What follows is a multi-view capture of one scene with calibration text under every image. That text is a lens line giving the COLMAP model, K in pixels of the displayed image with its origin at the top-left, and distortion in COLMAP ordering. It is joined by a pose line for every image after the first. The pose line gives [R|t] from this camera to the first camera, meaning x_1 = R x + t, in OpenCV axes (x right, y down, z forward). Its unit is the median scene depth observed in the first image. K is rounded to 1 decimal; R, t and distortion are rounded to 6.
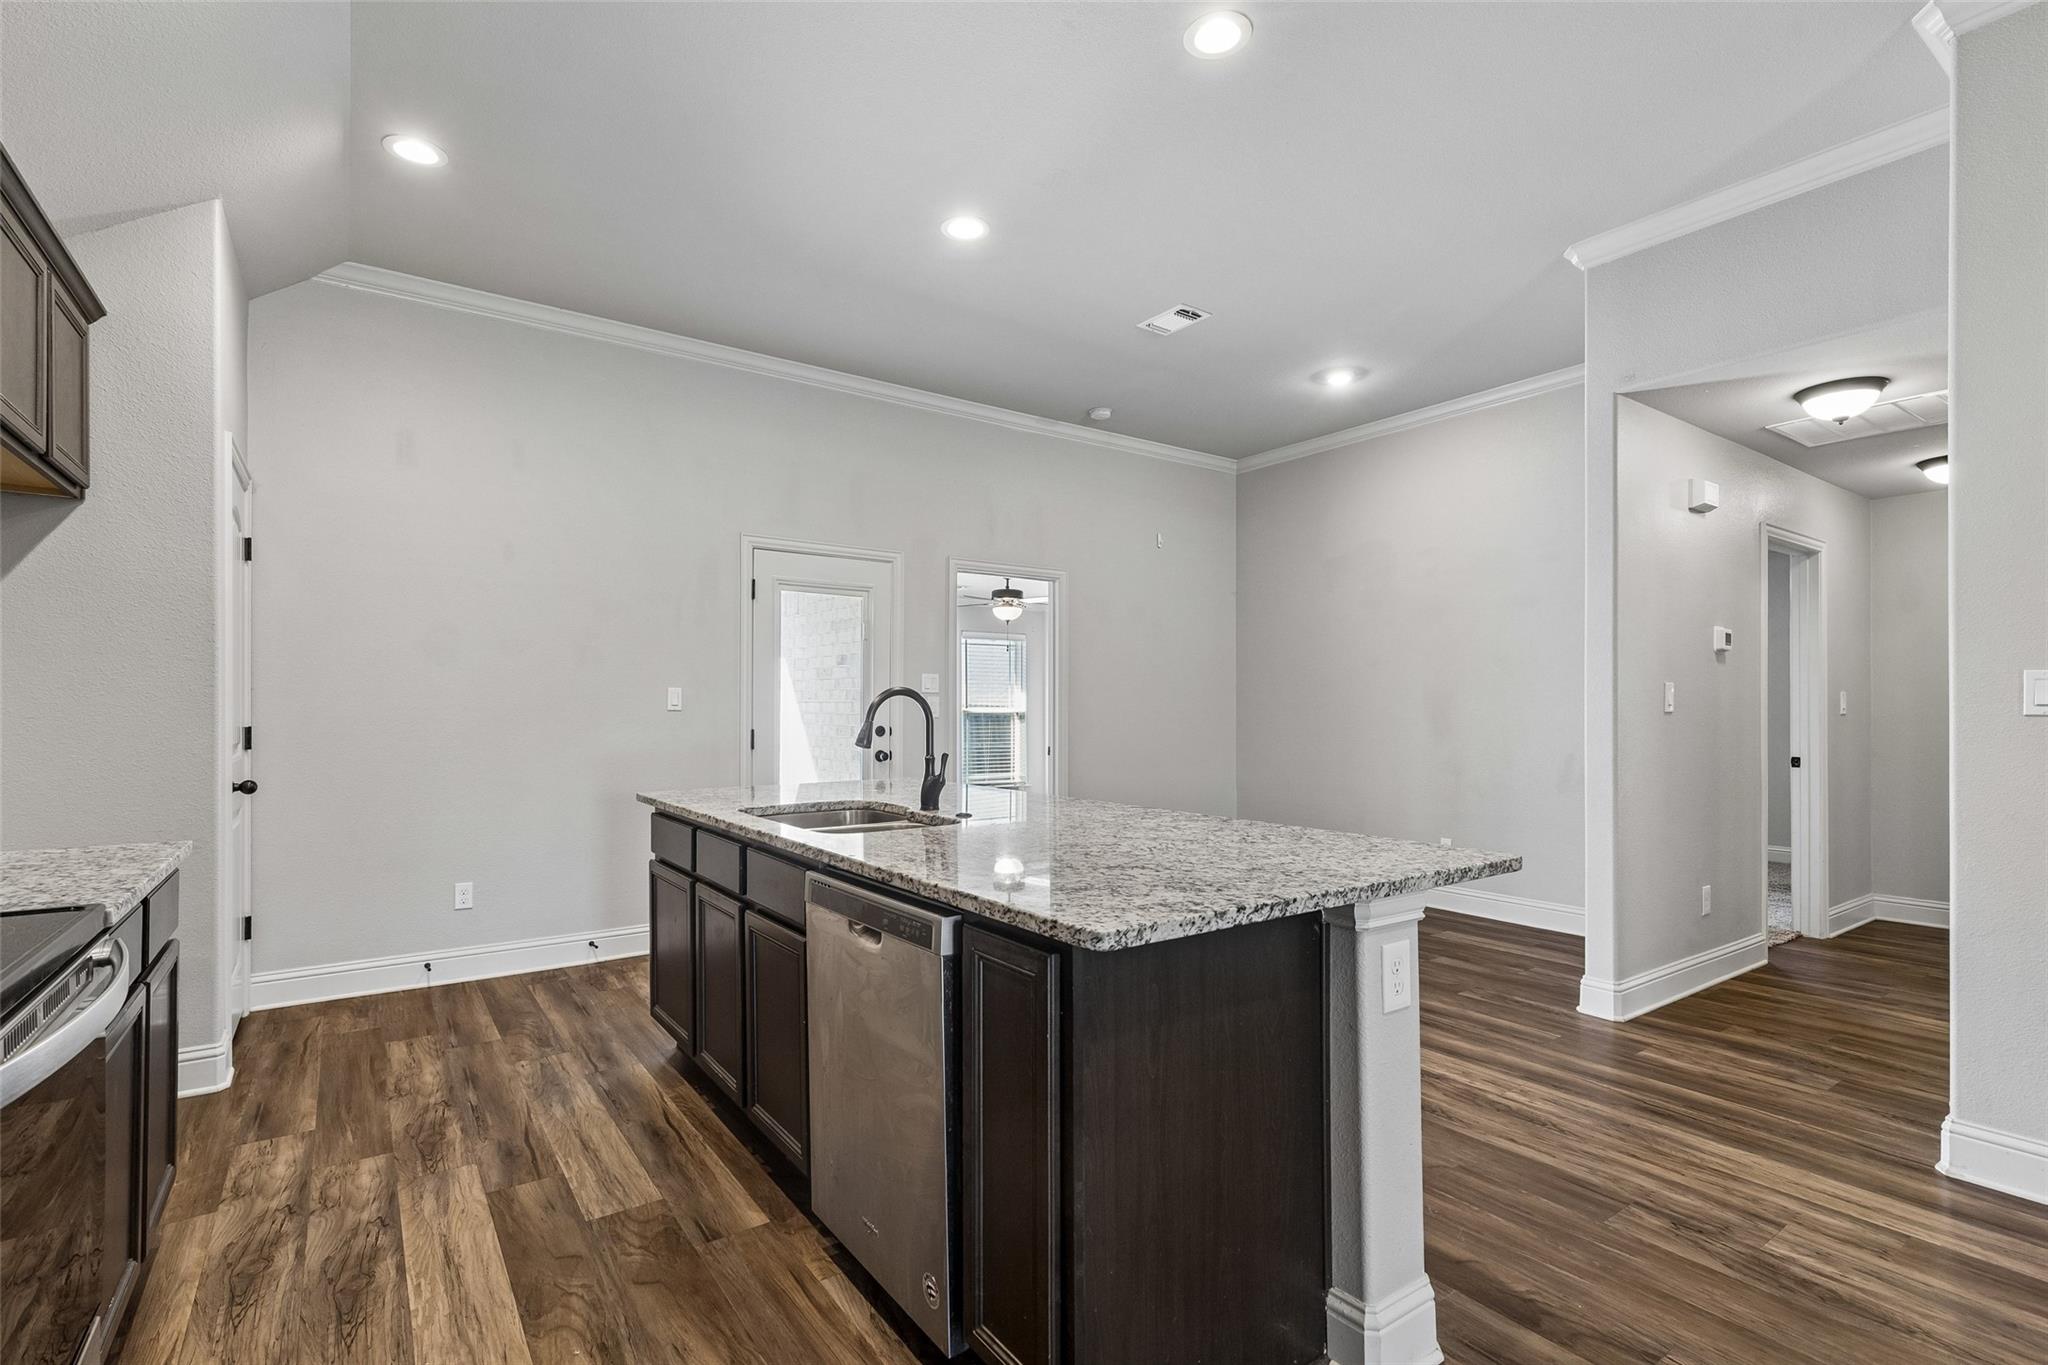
lens RADIAL K [[938.6, 0, 1020.5], [0, 938.6, 696.4], [0, 0, 1]] dist [0.003846, 0.000362]
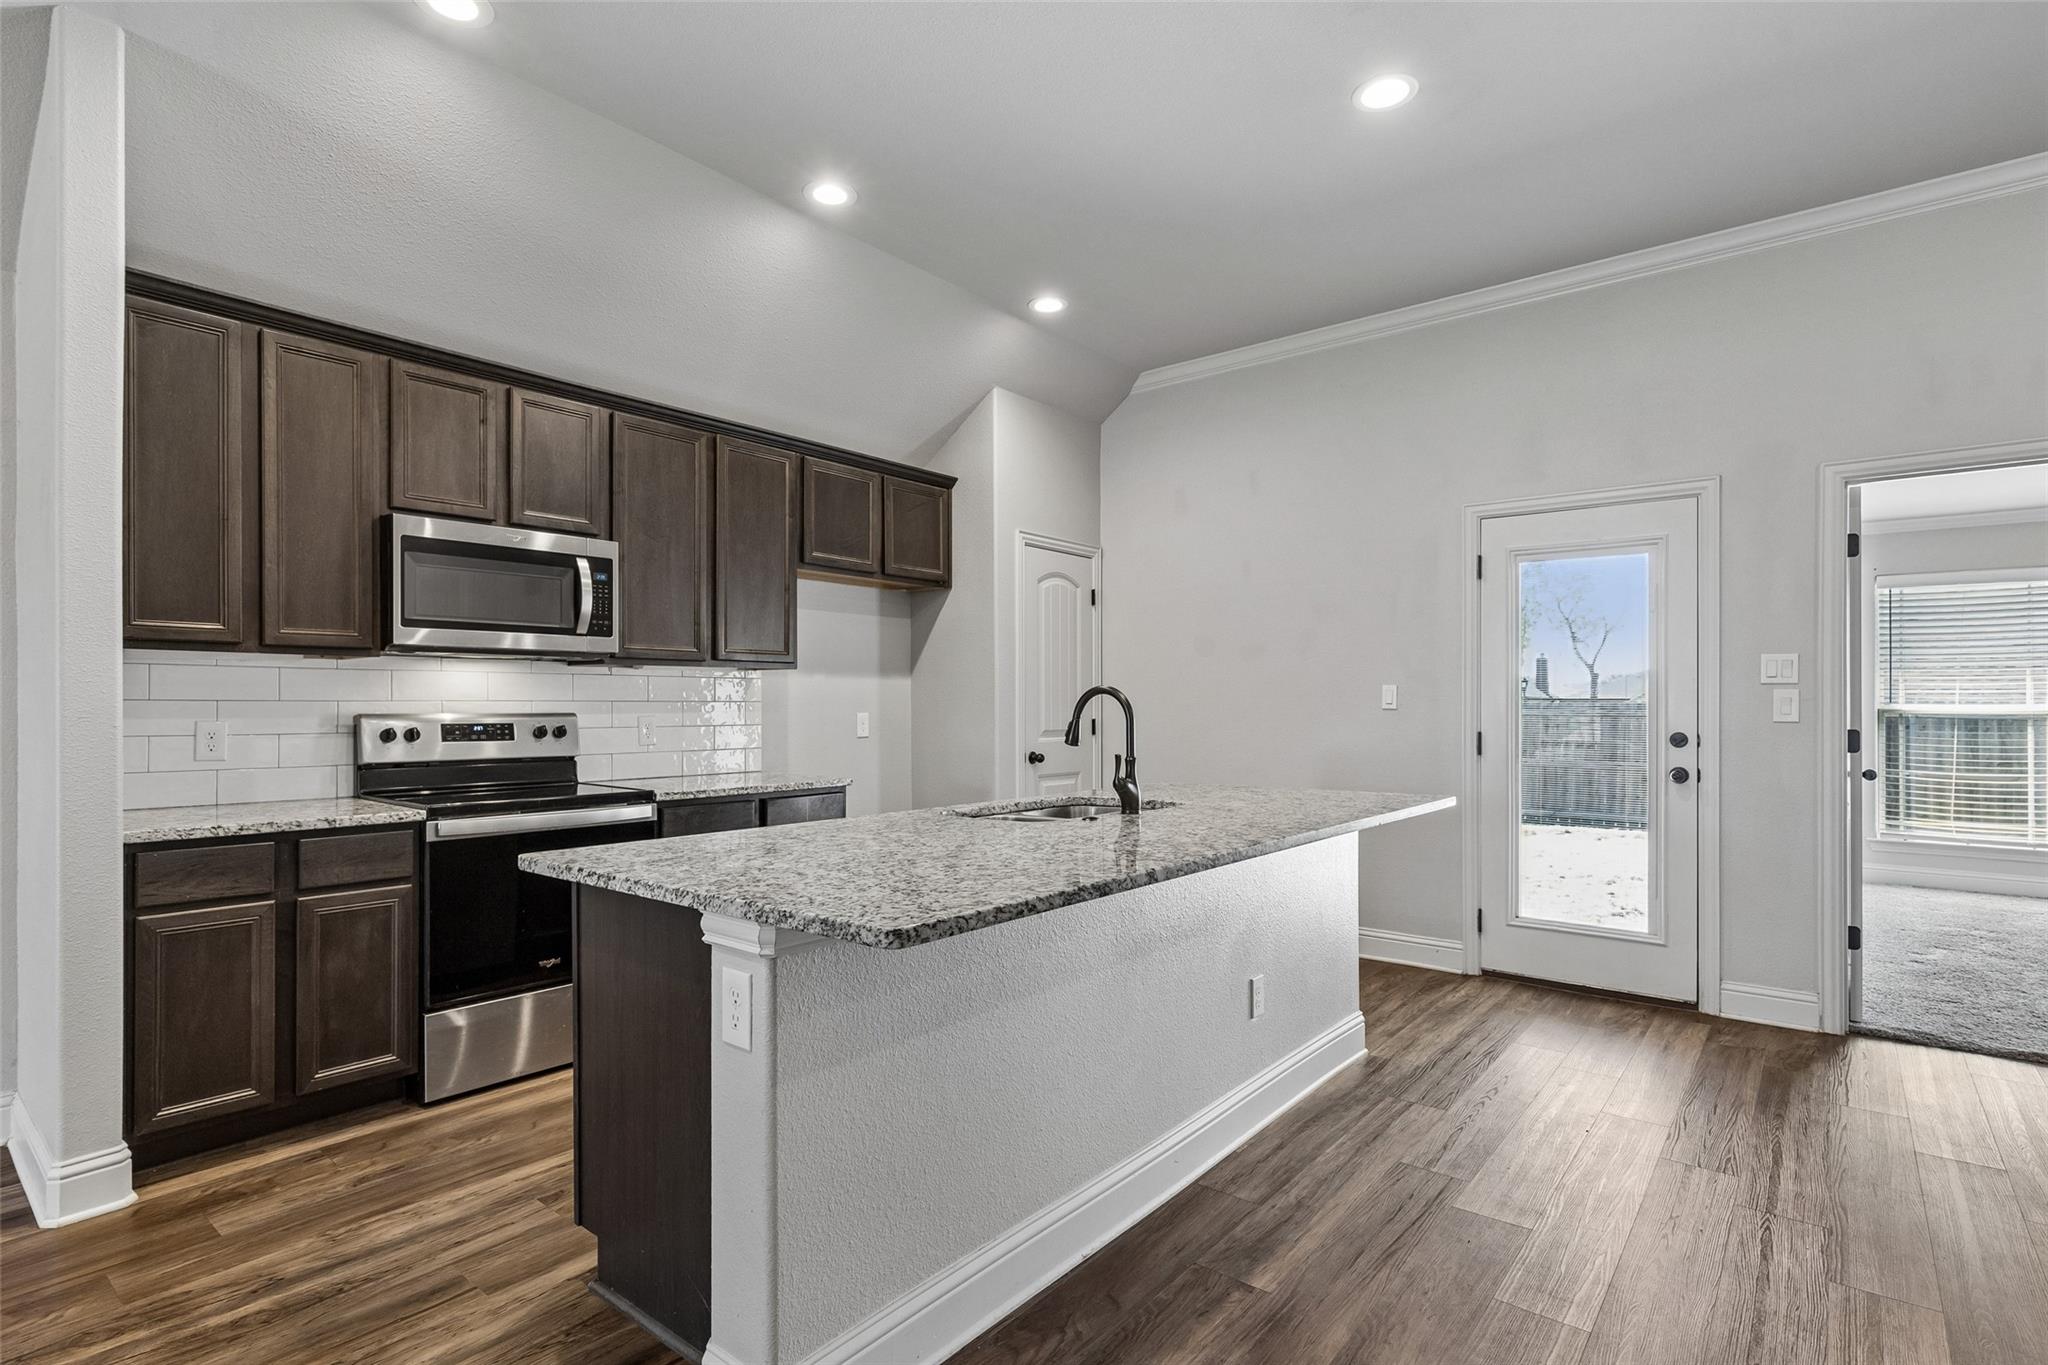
lens RADIAL K [[1009.3, 0, 1022.6], [0, 1009.3, 696.2], [0, 0, 1]] dist [0.000252, -0.000238]
pose [[0.267750, -0.008980, -0.963447, 0.843783], [0.012481, 0.999905, -0.005851, 0.006174], [0.963408, -0.010459, 0.267836, 0.607381]]
